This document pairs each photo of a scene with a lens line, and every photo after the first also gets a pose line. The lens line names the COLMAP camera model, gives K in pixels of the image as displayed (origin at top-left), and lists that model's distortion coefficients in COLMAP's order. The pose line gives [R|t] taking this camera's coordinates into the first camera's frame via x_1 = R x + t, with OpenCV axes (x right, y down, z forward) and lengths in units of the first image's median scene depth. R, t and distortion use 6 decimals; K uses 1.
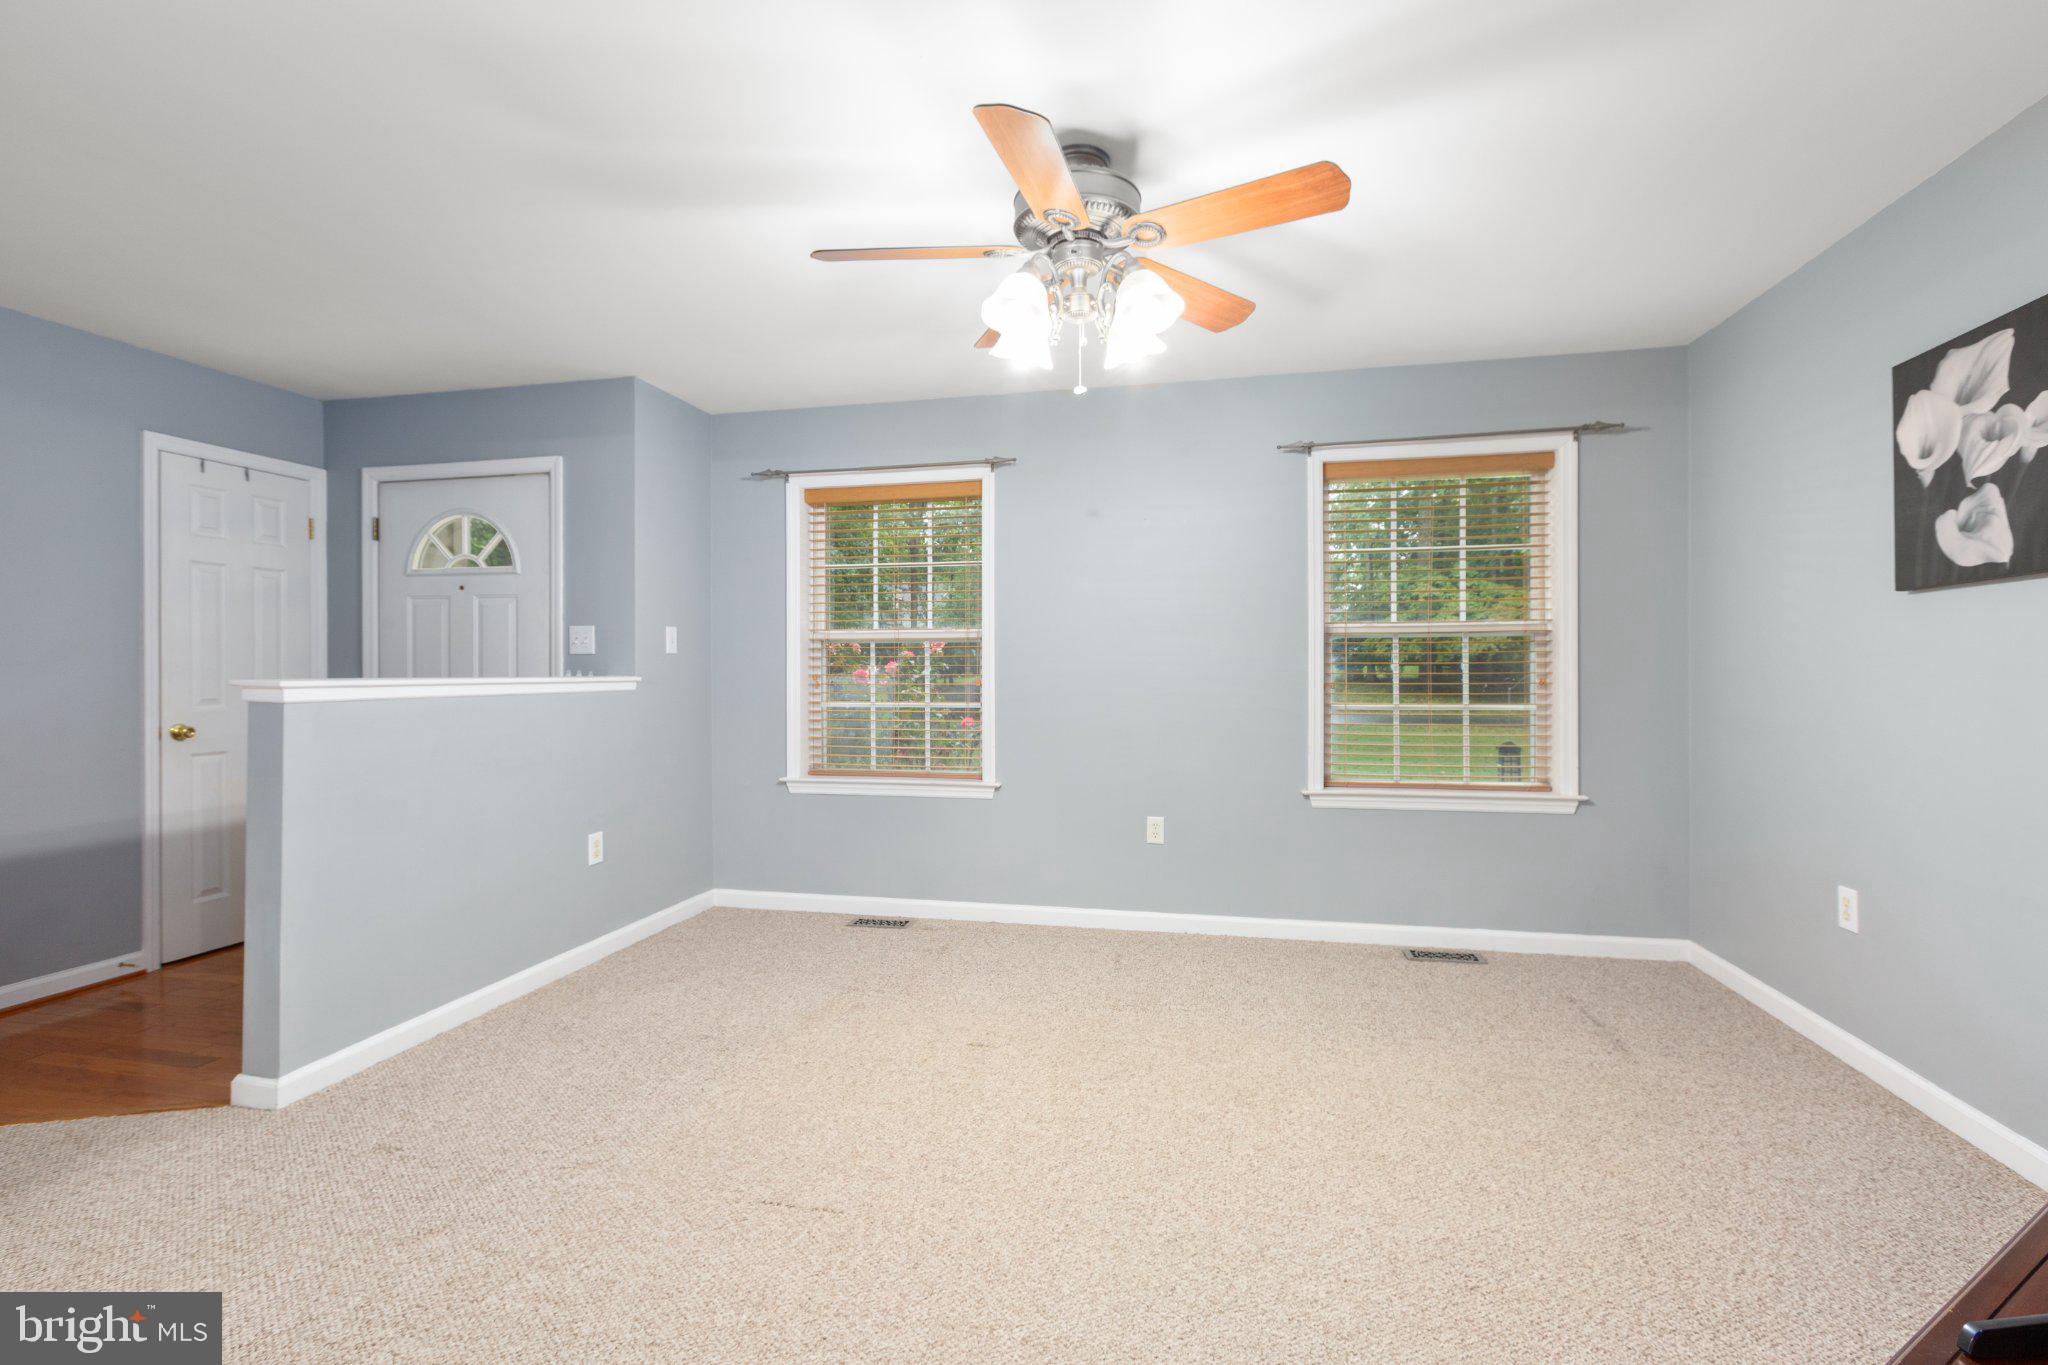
lens RADIAL K [[924.3, 0, 1040.2], [0, 924.3, 675.3], [0, 0, 1]] dist [0.000531, -0.003527]
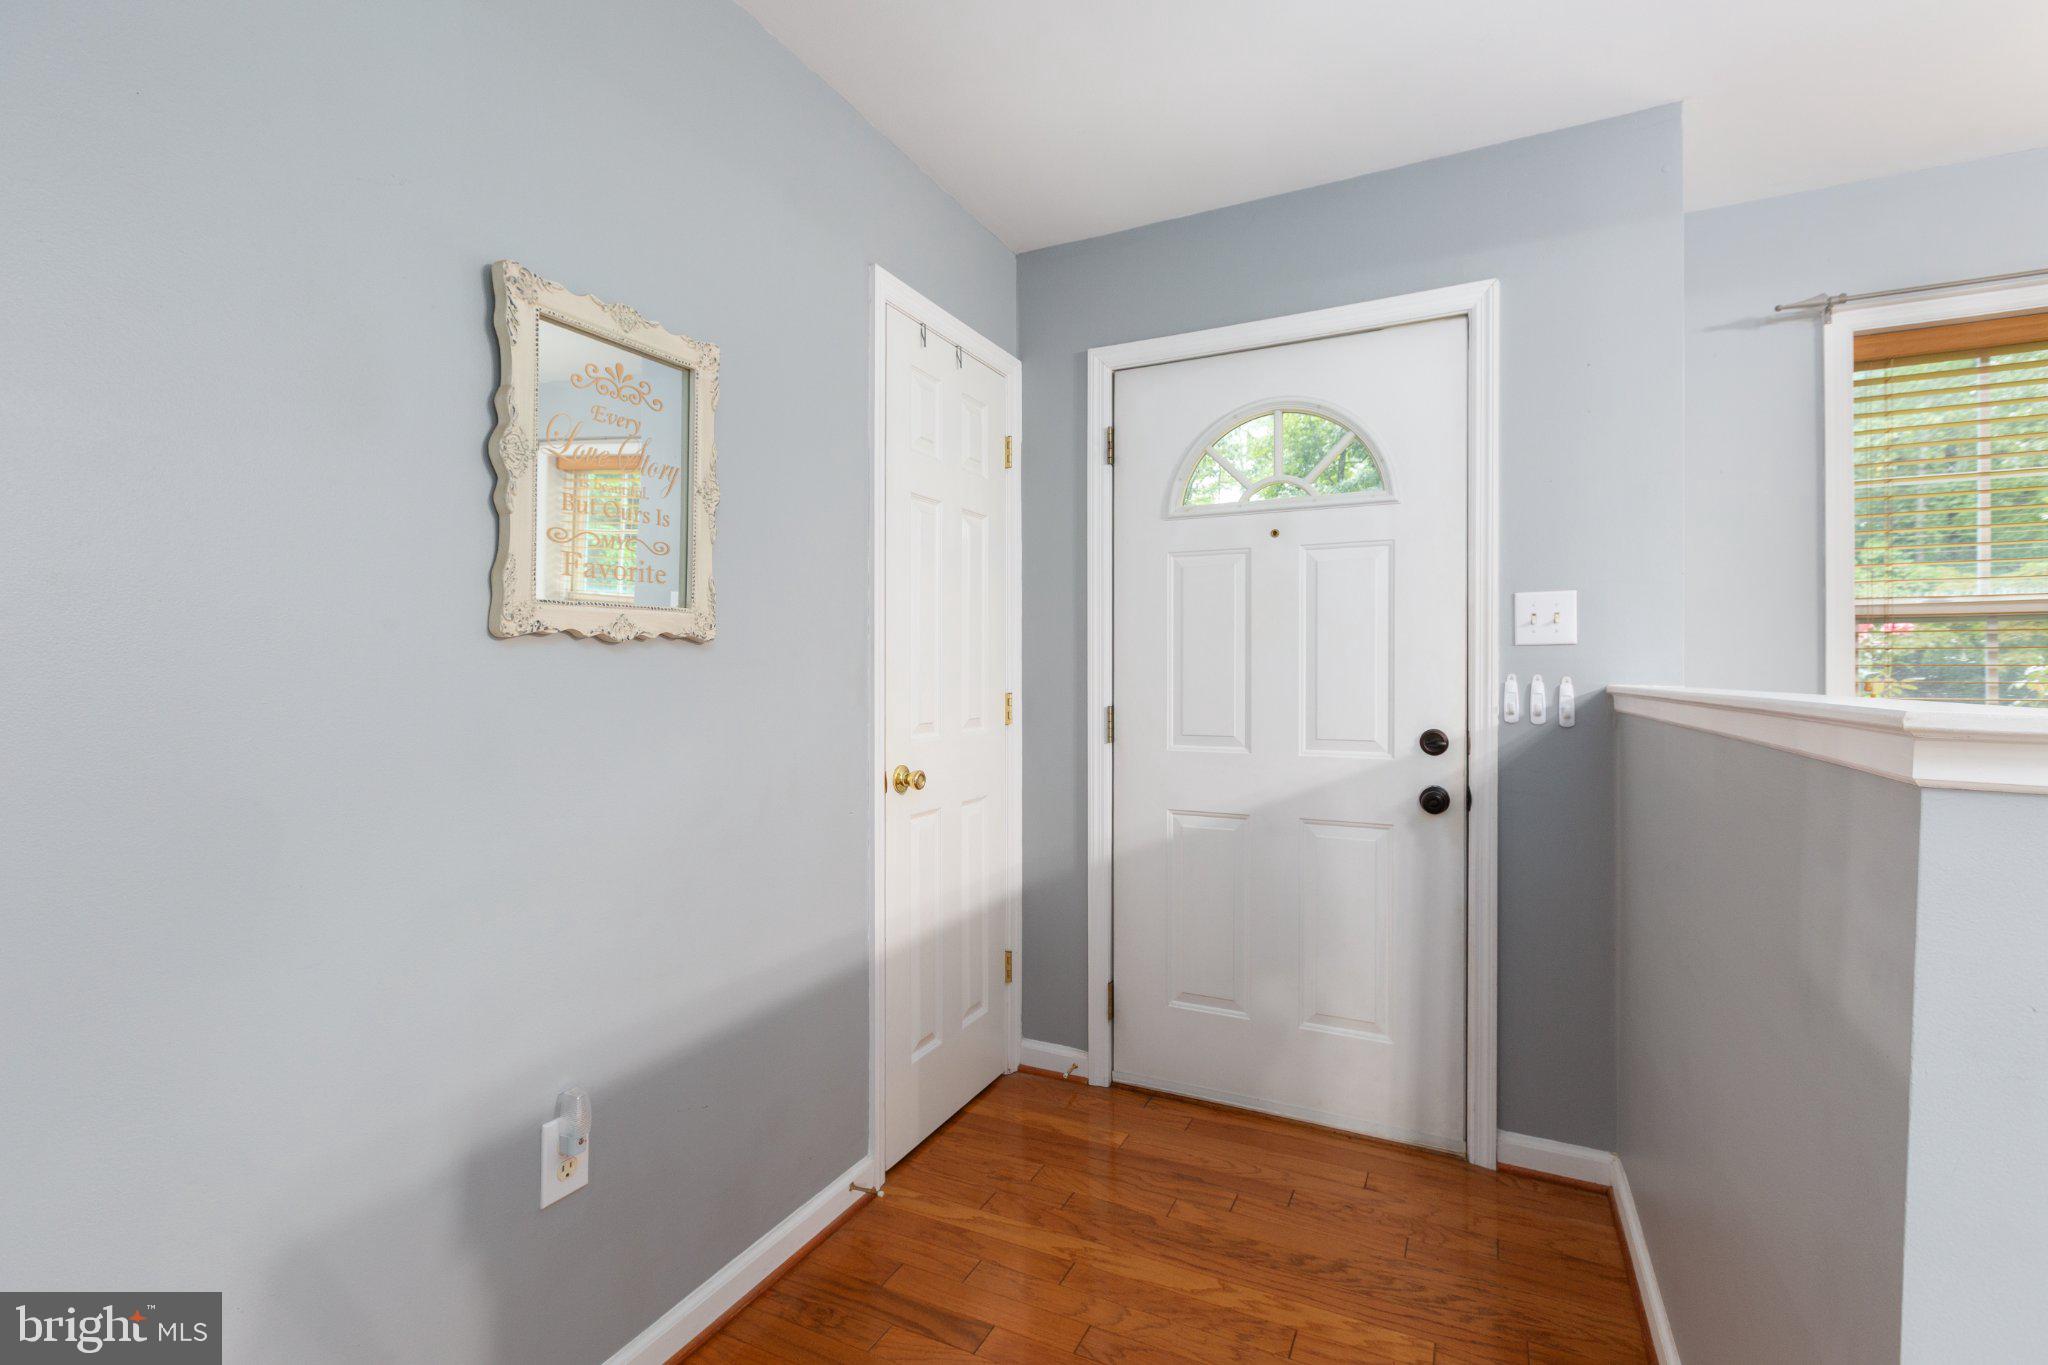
lens RADIAL K [[924.3, 0, 1007.0], [0, 924.3, 672.5], [0, 0, 1]] dist [0.000531, -0.003527]
pose [[0.962673, 0.000718, -0.270667, -0.650873], [-0.002842, 0.999968, -0.007454, -0.002414], [0.270653, 0.007945, 0.962644, 0.407449]]
